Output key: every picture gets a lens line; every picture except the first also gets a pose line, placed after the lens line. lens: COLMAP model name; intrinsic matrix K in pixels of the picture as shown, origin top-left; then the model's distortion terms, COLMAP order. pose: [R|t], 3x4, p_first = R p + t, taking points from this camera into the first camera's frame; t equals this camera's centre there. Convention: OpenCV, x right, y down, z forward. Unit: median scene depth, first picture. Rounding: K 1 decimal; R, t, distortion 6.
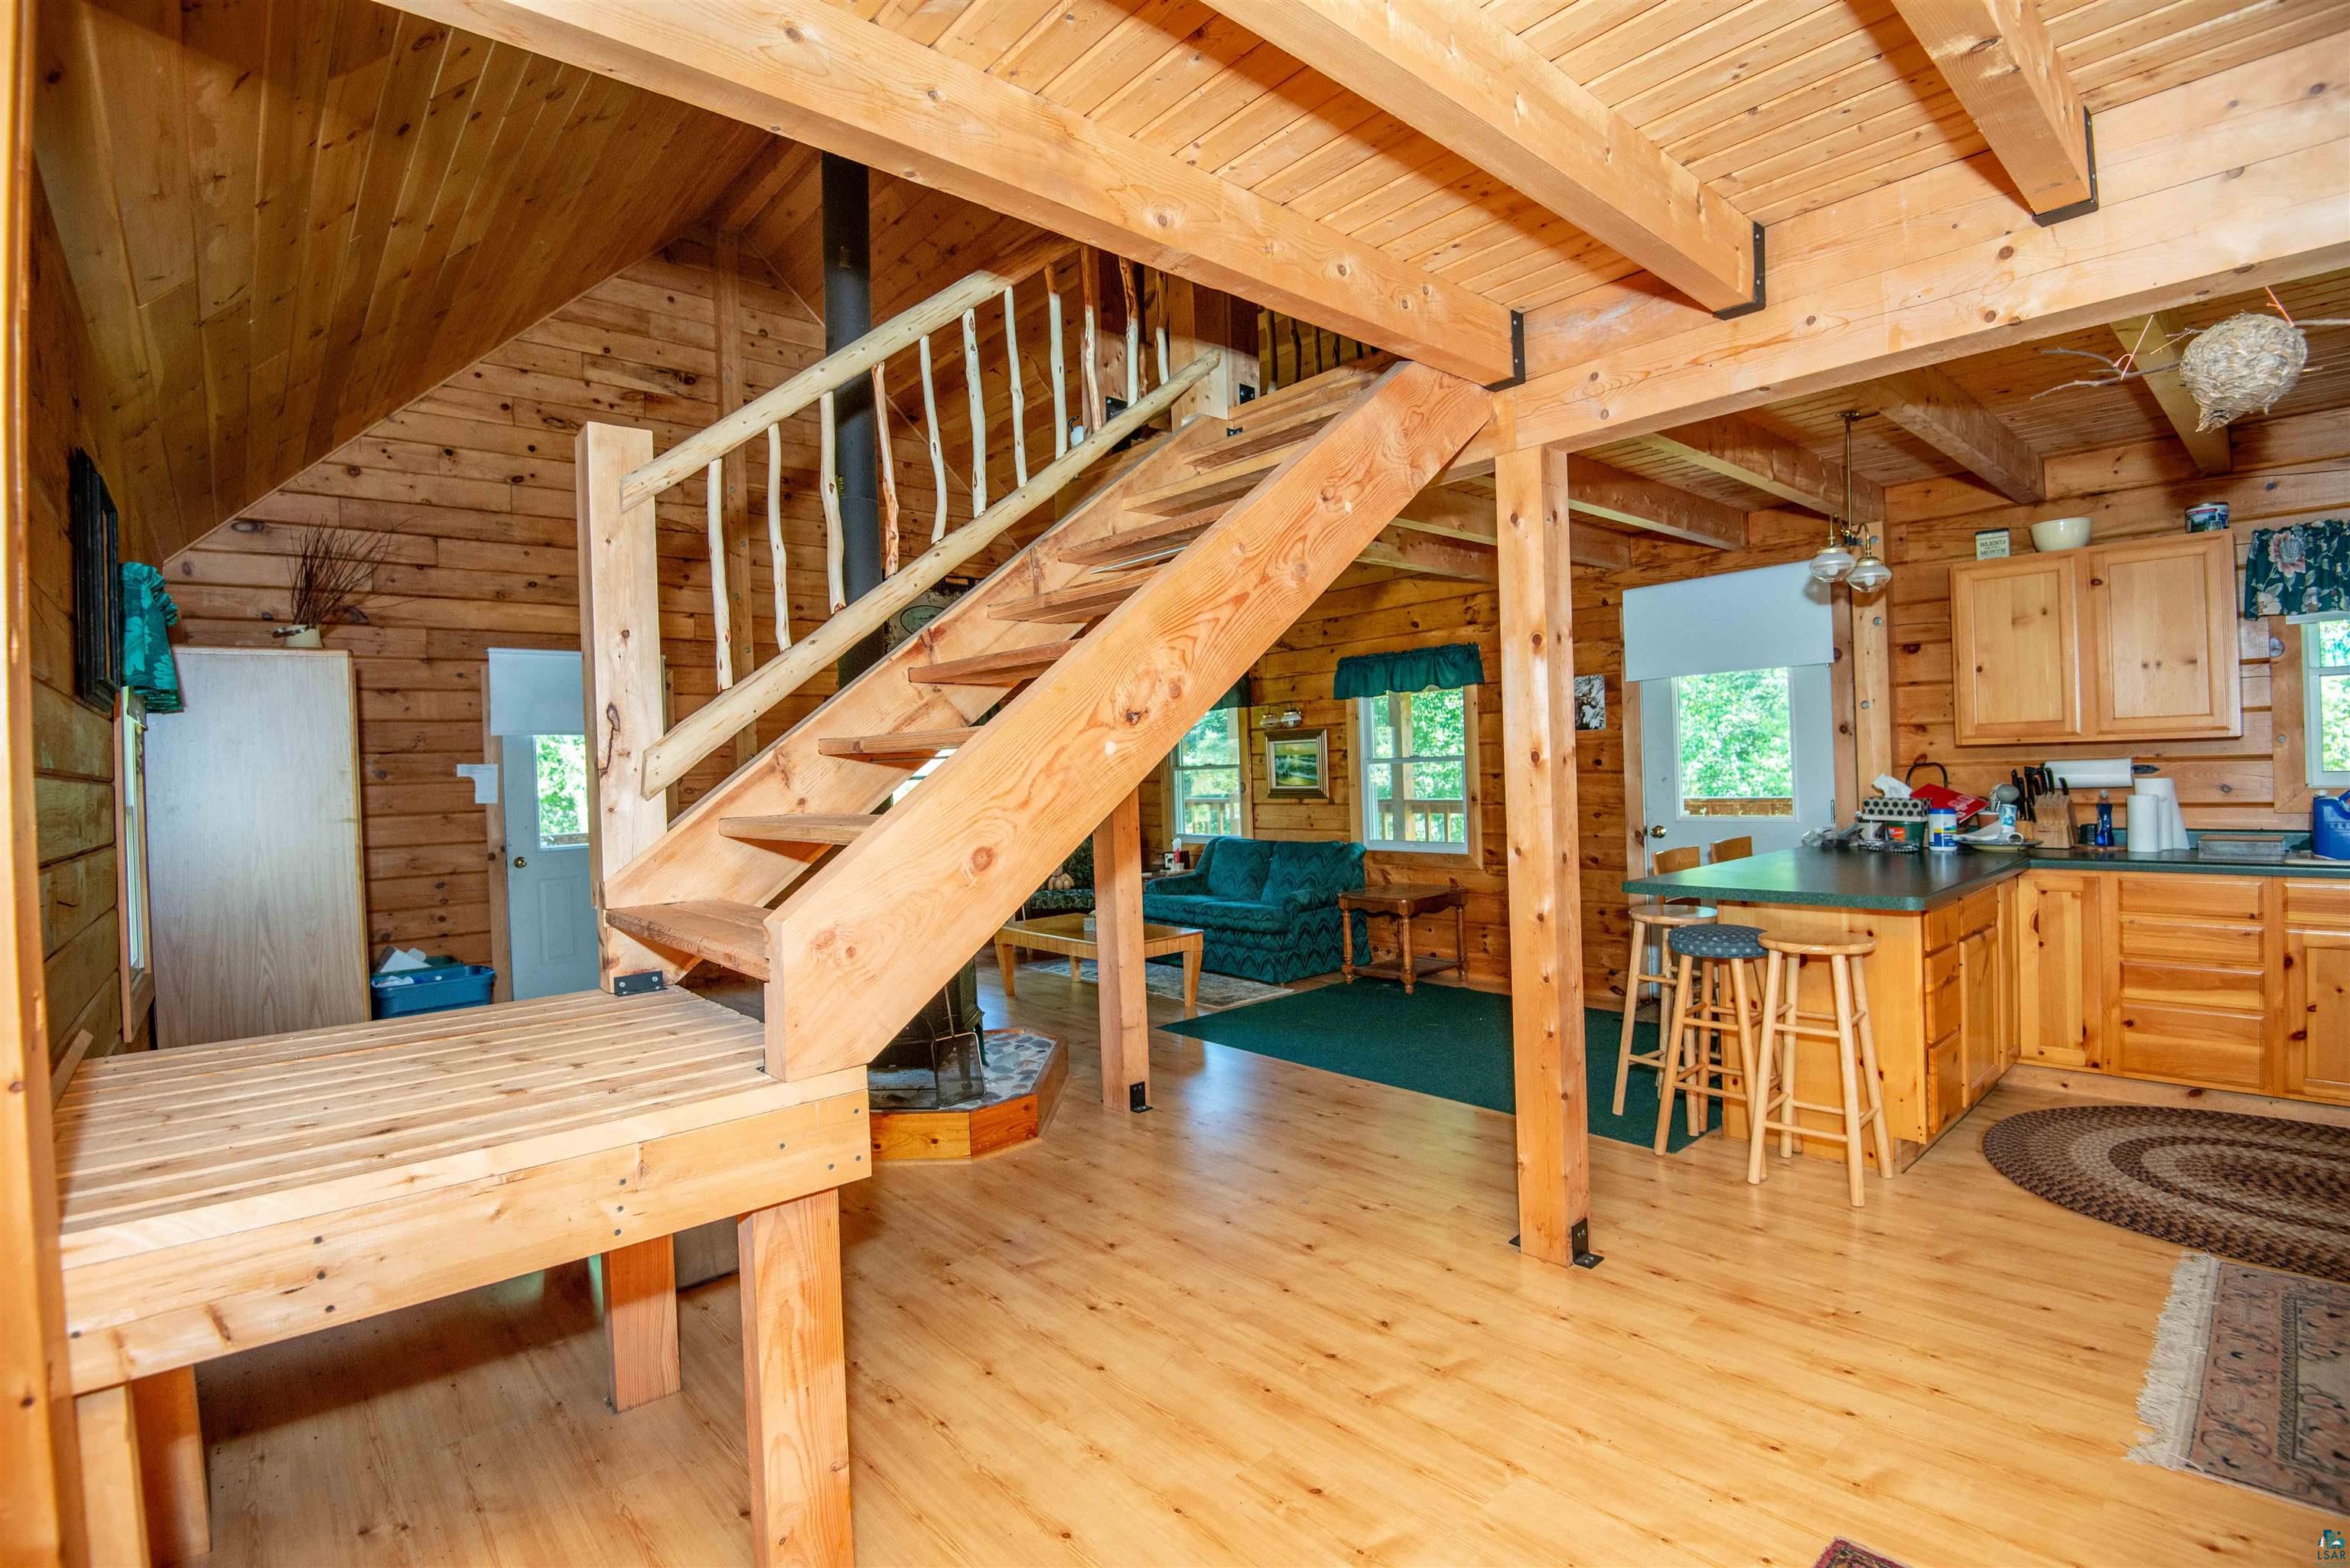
lens RADIAL K [[1093.6, 0, 1179.1], [0, 1093.6, 773.3], [0, 0, 1]] dist [-0.036661, -0.006888]
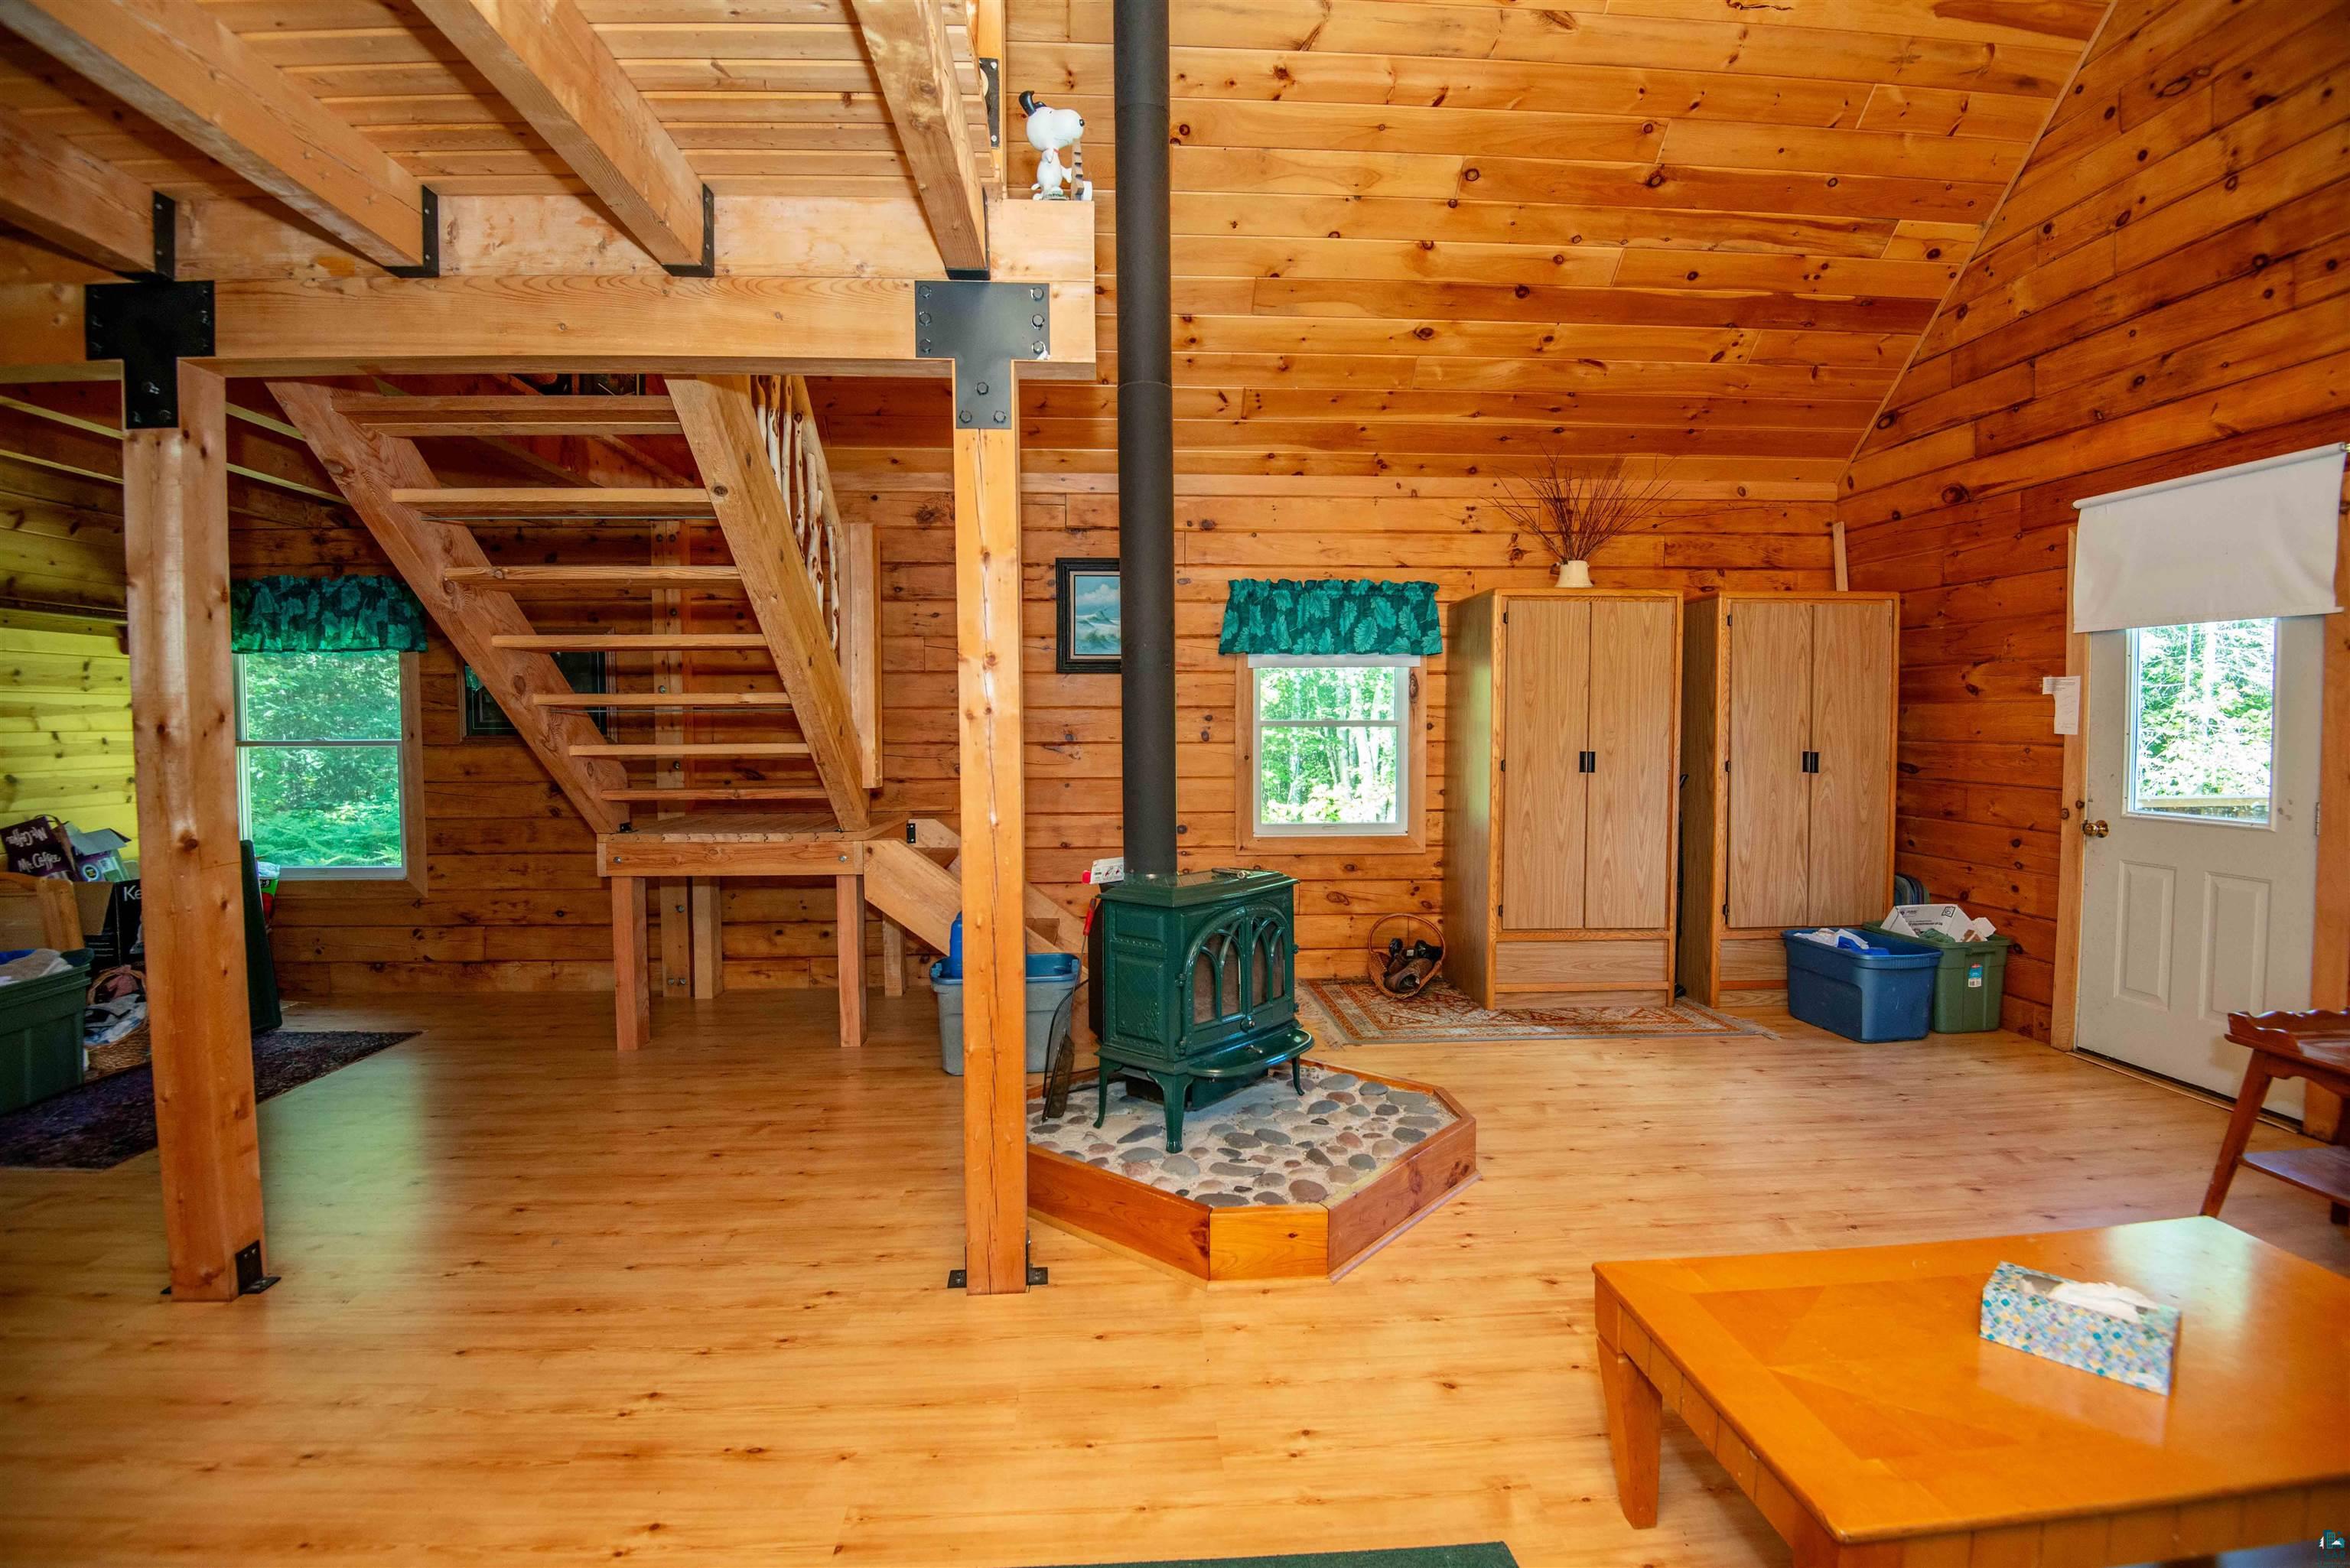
lens RADIAL K [[1093.6, 0, 1180.4], [0, 1093.6, 786.6], [0, 0, 1]] dist [-0.036661, -0.006888]
pose [[-0.619946, 0.083740, -0.780163, 0.322850], [0.022350, 0.995770, 0.089122, -0.016081], [0.784326, 0.037815, -0.619195, 1.383809]]
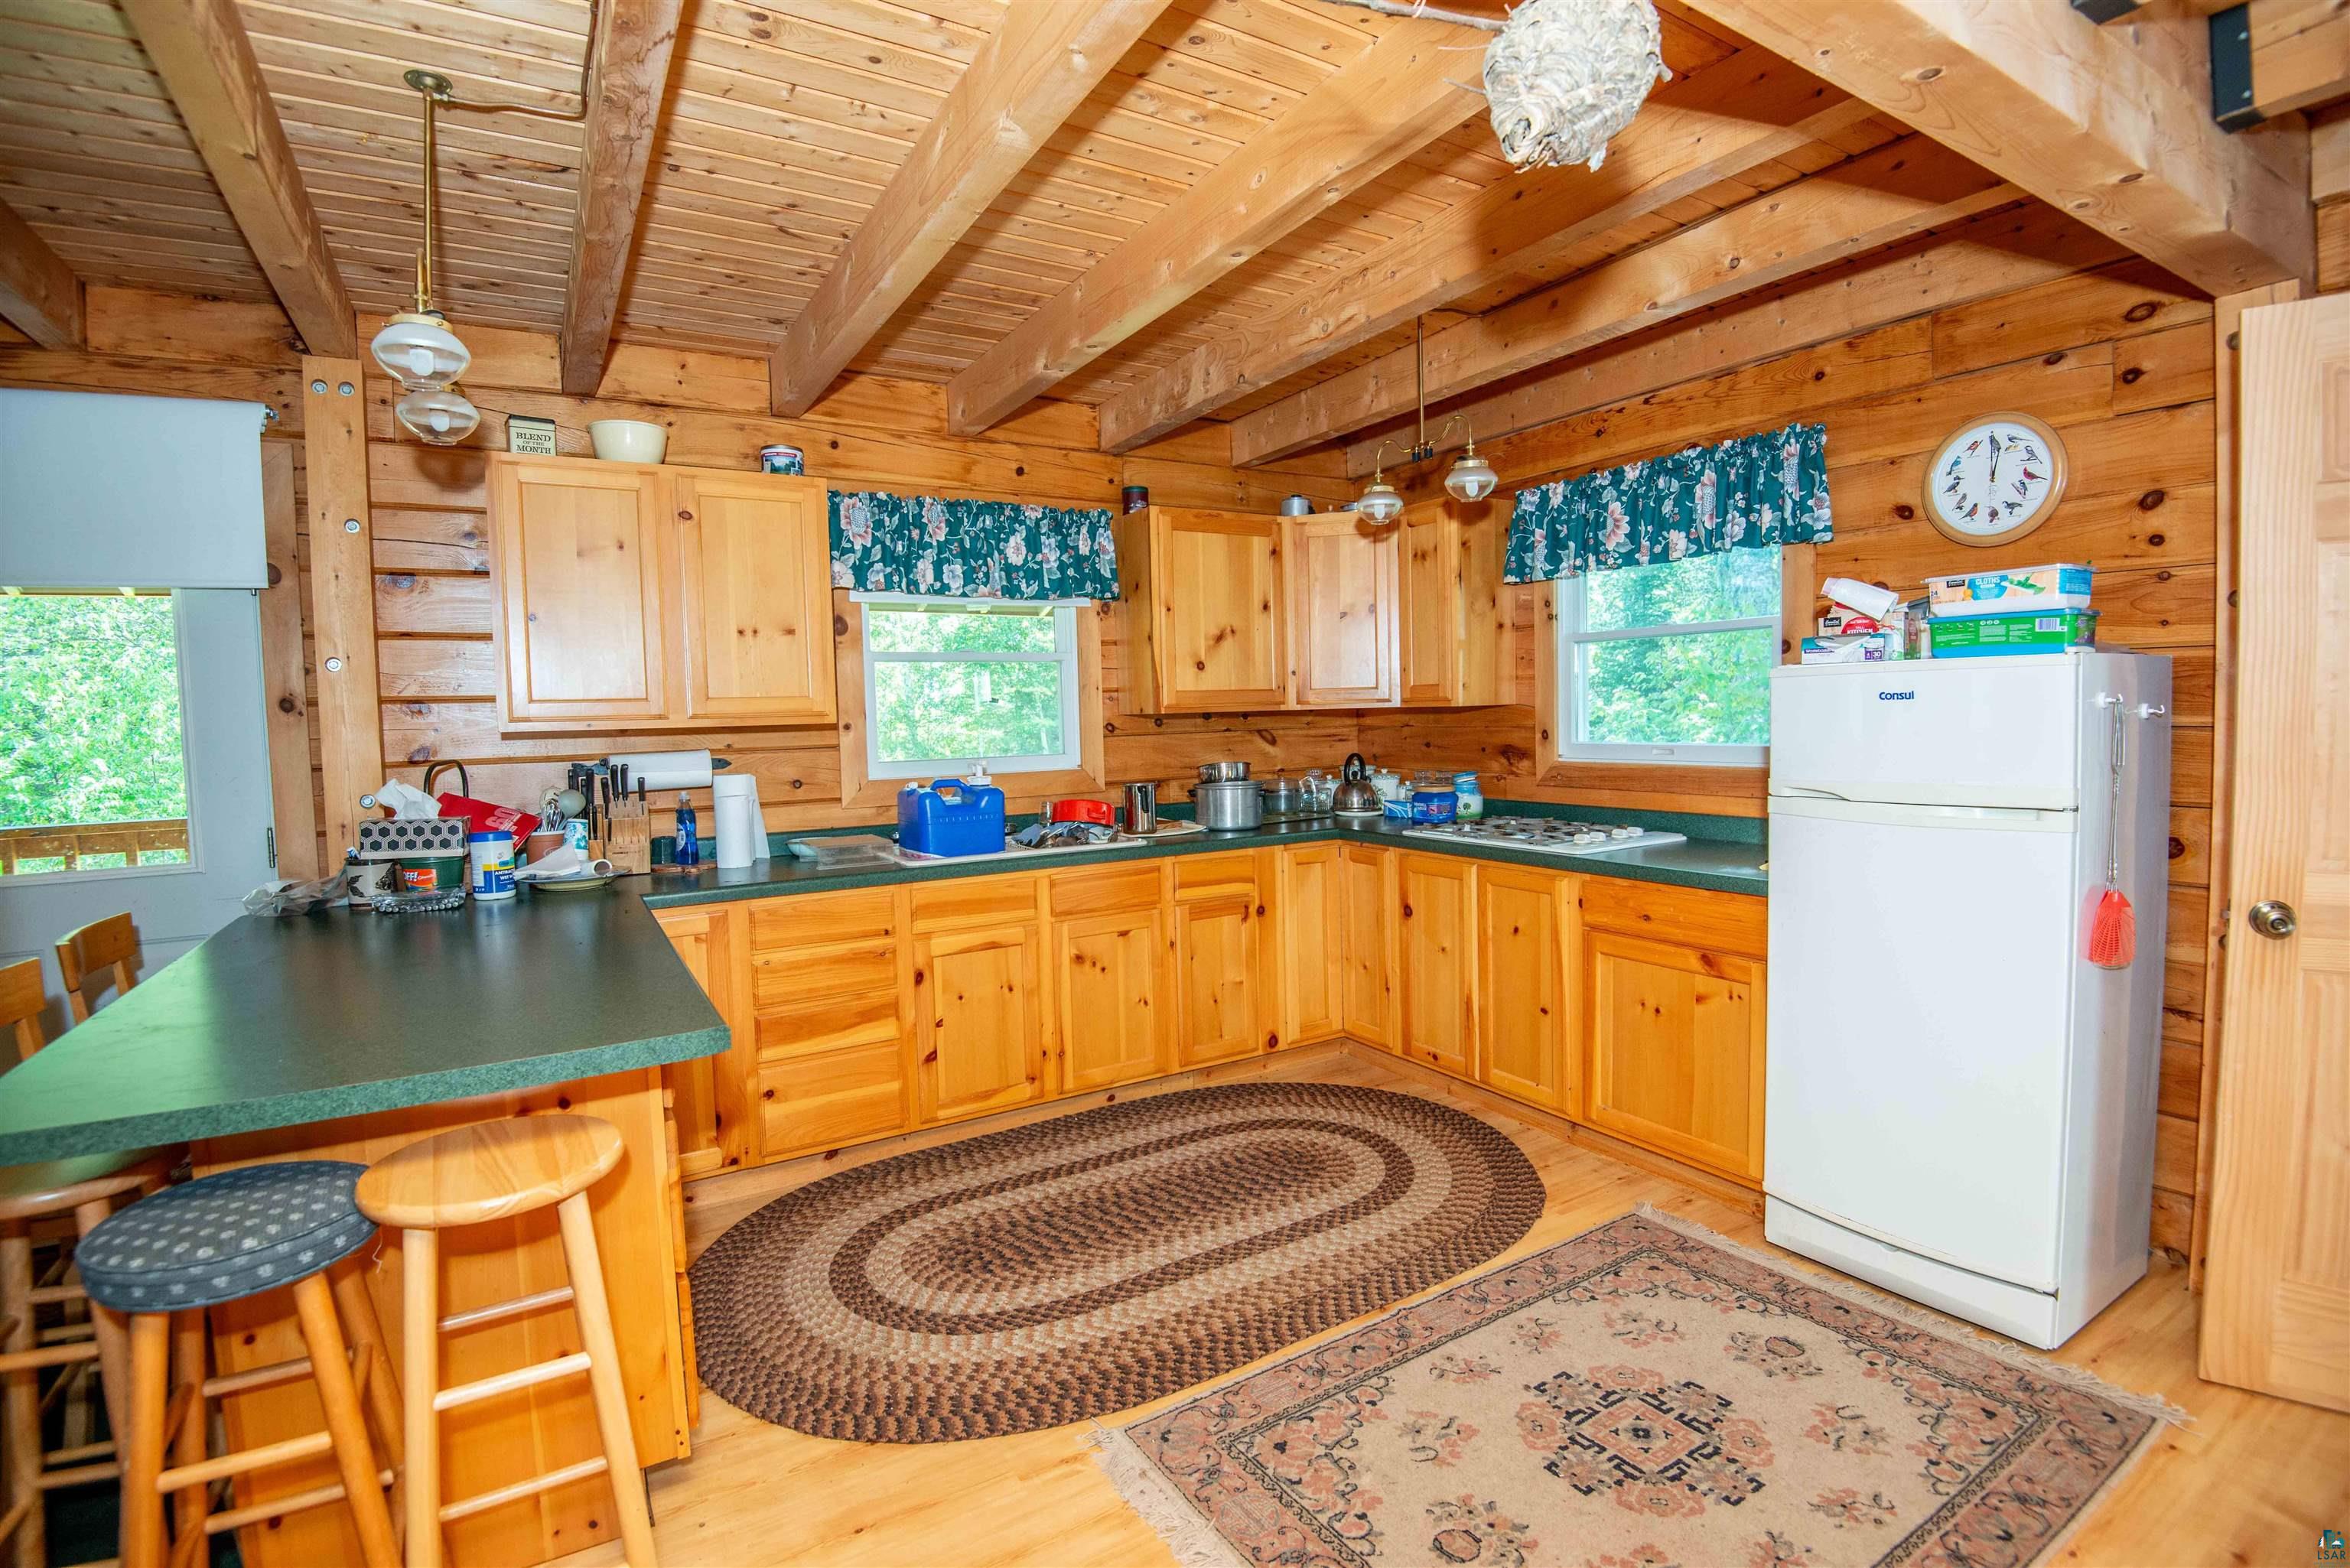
lens RADIAL K [[1093.6, 0, 1190.6], [0, 1093.6, 766.2], [0, 0, 1]] dist [-0.036661, -0.006888]
pose [[0.176805, -0.022776, 0.983982, 0.156766], [0.022943, 0.999556, 0.019014, -0.008681], [-0.983978, 0.019214, 0.177249, 0.473756]]
